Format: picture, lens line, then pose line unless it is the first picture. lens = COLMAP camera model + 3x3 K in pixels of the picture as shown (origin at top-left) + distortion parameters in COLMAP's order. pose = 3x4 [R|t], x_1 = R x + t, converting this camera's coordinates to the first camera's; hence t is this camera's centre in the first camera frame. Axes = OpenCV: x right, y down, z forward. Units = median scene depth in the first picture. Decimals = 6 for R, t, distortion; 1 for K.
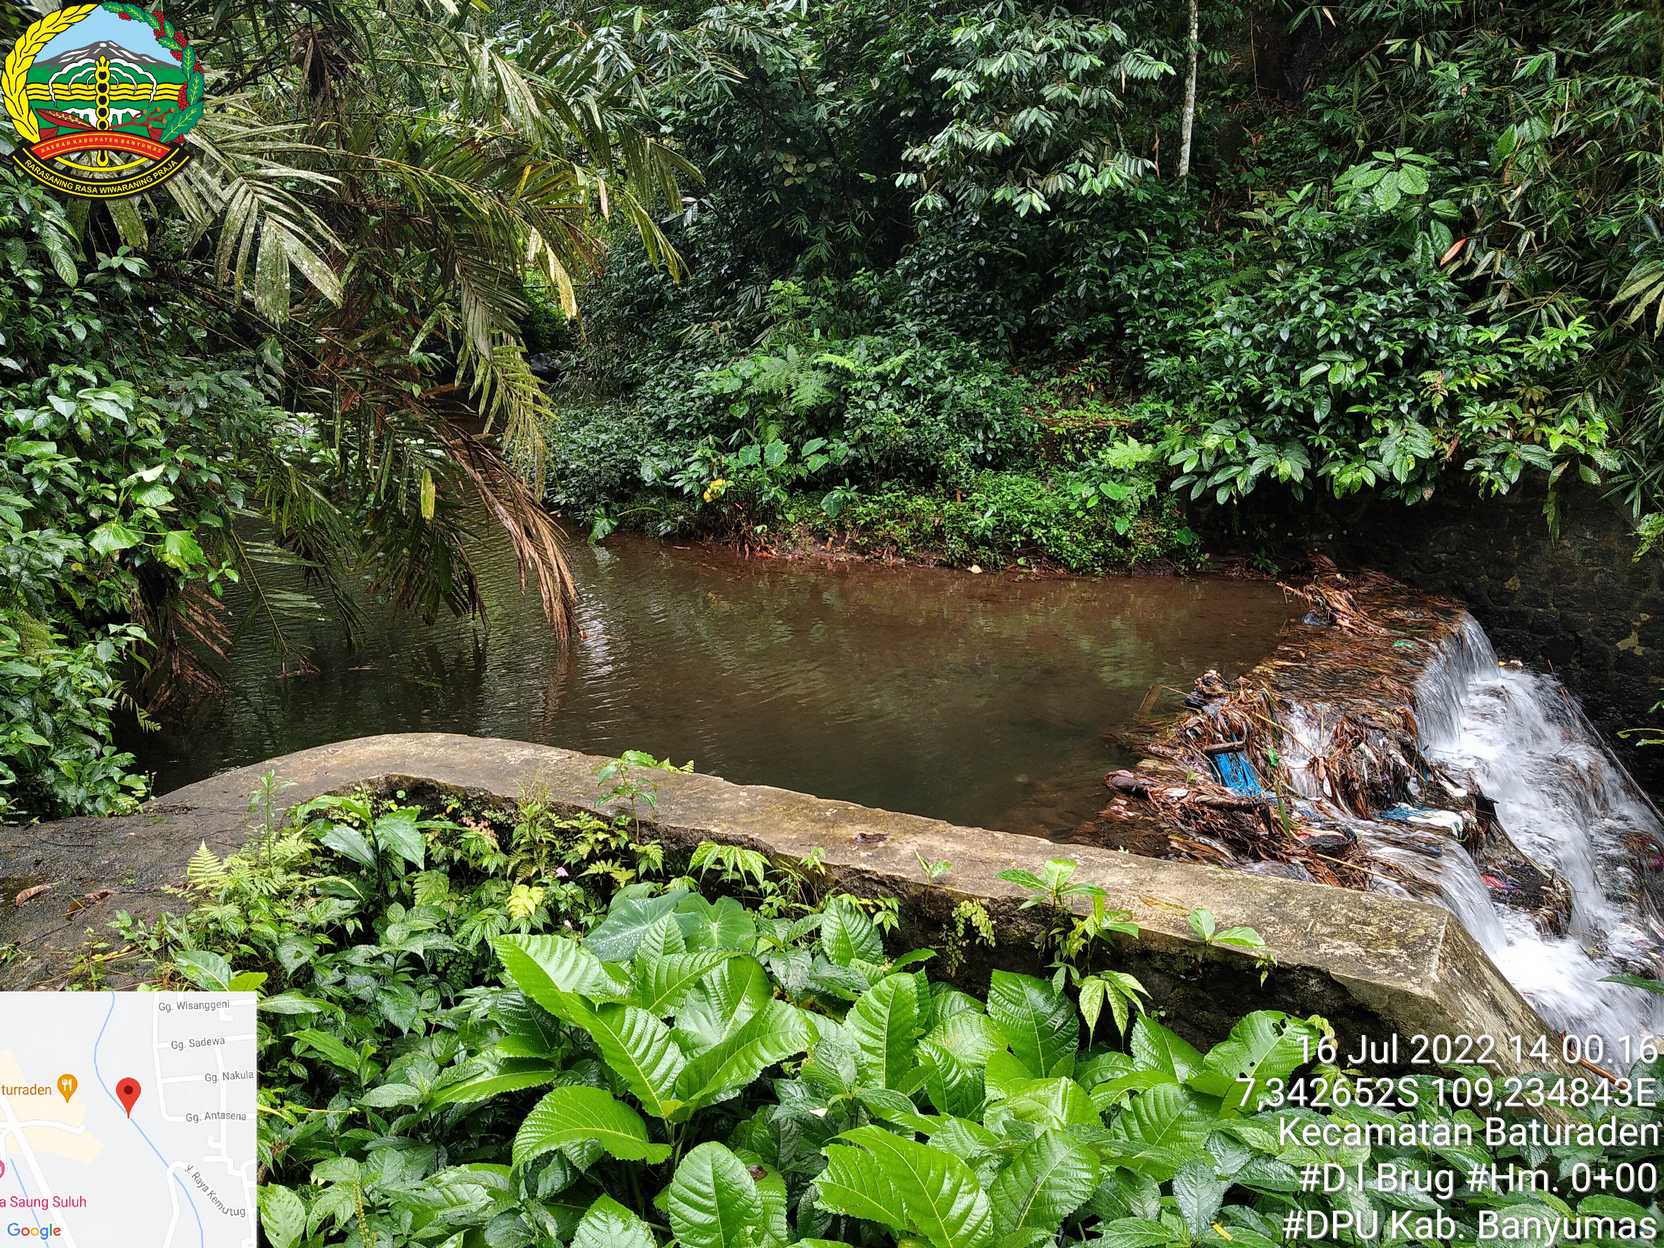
lens RADIAL K [[1382.7, 0, 843.5], [0, 1382.7, 635.0], [0, 0, 1]] dist [-0.046755, 0.039914]
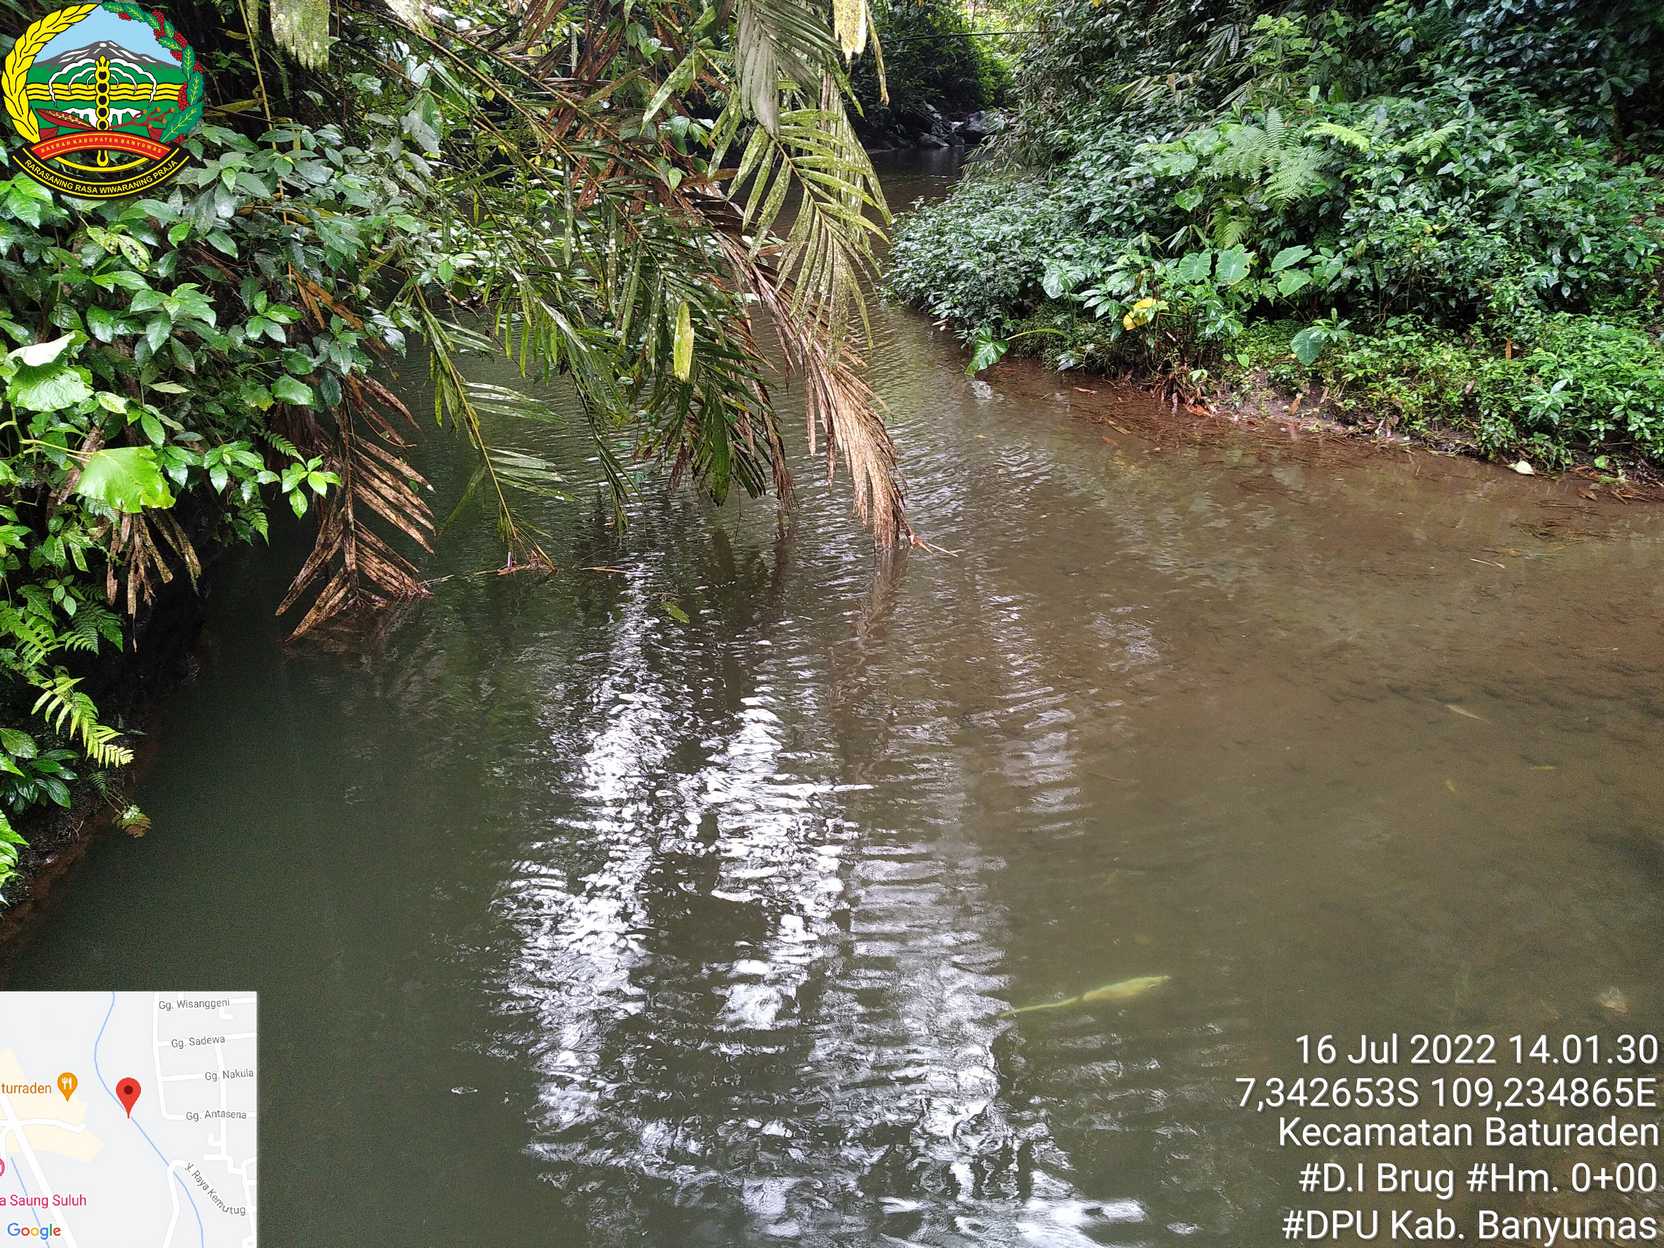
lens RADIAL K [[1382.7, 0, 810.2], [0, 1382.7, 615.3], [0, 0, 1]] dist [-0.046755, 0.039914]
pose [[0.943843, 0.124746, -0.305940, -0.016251], [-0.076698, 0.983413, 0.164367, -0.054652], [0.321369, -0.131671, 0.937755, 0.240962]]
